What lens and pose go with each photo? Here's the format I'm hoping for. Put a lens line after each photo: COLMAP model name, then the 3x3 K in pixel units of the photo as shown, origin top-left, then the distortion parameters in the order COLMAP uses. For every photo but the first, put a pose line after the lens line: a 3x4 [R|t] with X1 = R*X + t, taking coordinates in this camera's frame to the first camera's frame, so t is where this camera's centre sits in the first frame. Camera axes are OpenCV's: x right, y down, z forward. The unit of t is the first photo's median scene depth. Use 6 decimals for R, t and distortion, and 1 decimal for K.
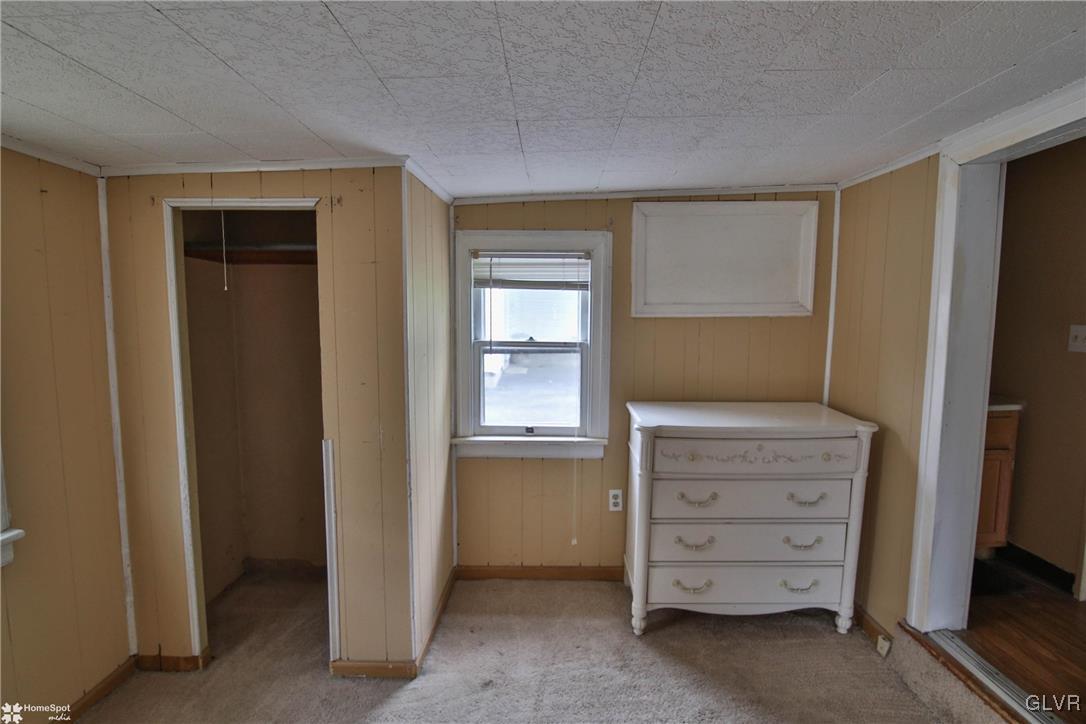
lens RADIAL K [[536.9, 0, 539.8], [0, 536.9, 369.0], [0, 0, 1]] dist [-0.019984, 0.001014]
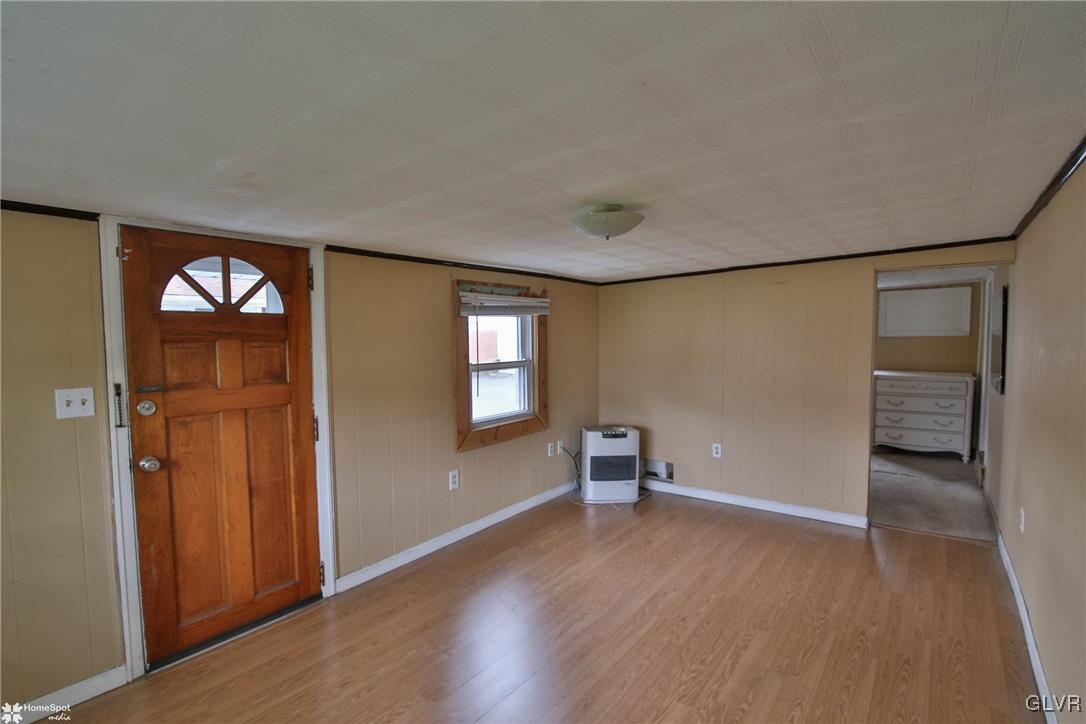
lens RADIAL K [[525.2, 0, 544.6], [0, 525.2, 369.3], [0, 0, 1]] dist [-0.019121, 0.001088]
pose [[0.794301, 0.029259, -0.606820, 0.477399], [-0.045982, 0.998870, -0.012026, 0.183956], [0.605782, 0.037455, 0.794748, -2.185543]]
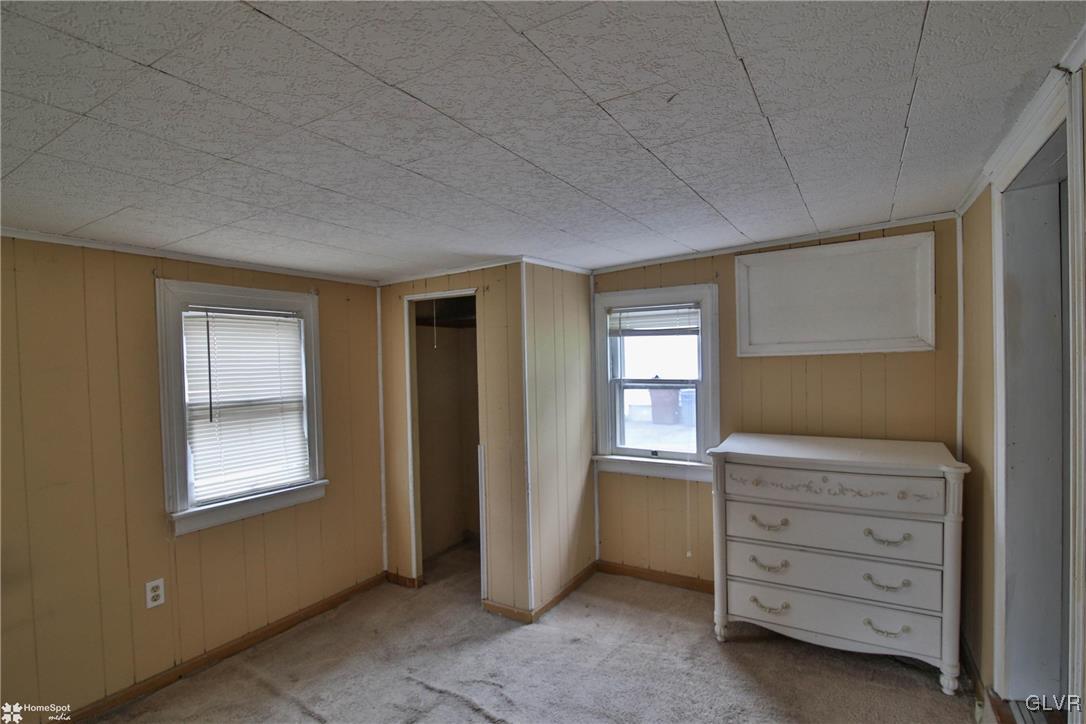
lens RADIAL K [[525.2, 0, 544.6], [0, 525.2, 369.3], [0, 0, 1]] dist [-0.019121, 0.001088]
pose [[0.859631, -0.013605, -0.510734, 0.444224], [-0.022111, 0.997718, -0.063793, 0.009121], [0.510437, 0.066131, 0.857369, -0.163068]]
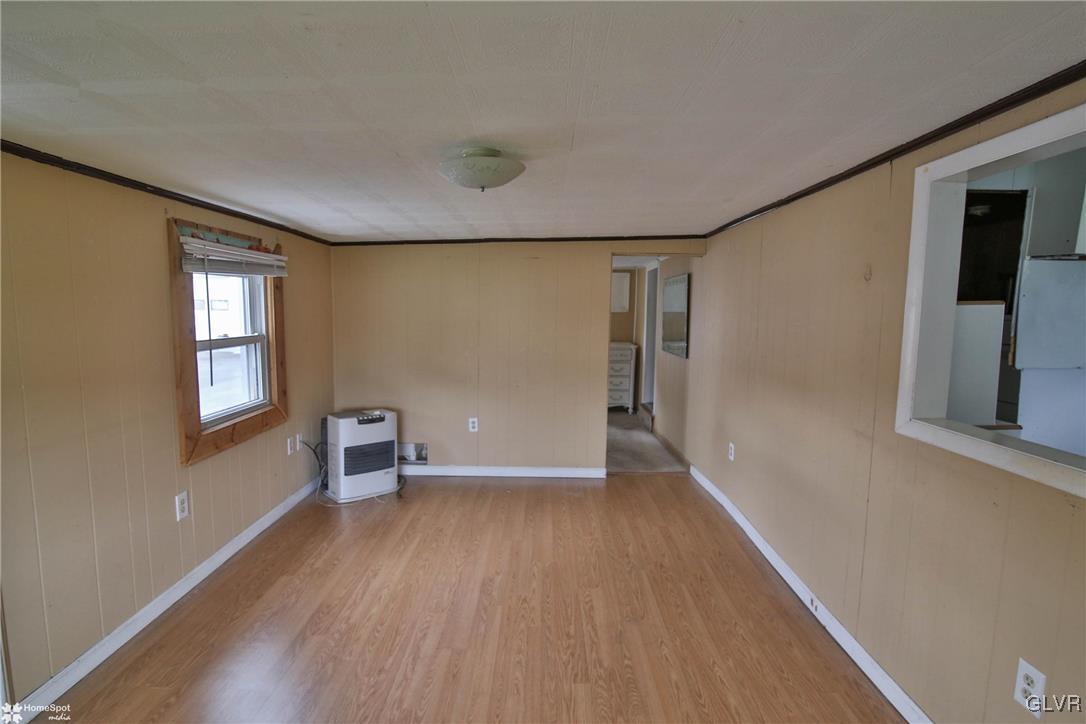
lens RADIAL K [[536.9, 0, 539.8], [0, 536.9, 369.0], [0, 0, 1]] dist [-0.019984, 0.001014]
pose [[0.999918, 0.011917, -0.004624, 0.051536], [-0.011842, 0.999801, 0.016067, 0.193325], [0.004815, -0.016011, 0.999860, -2.200671]]
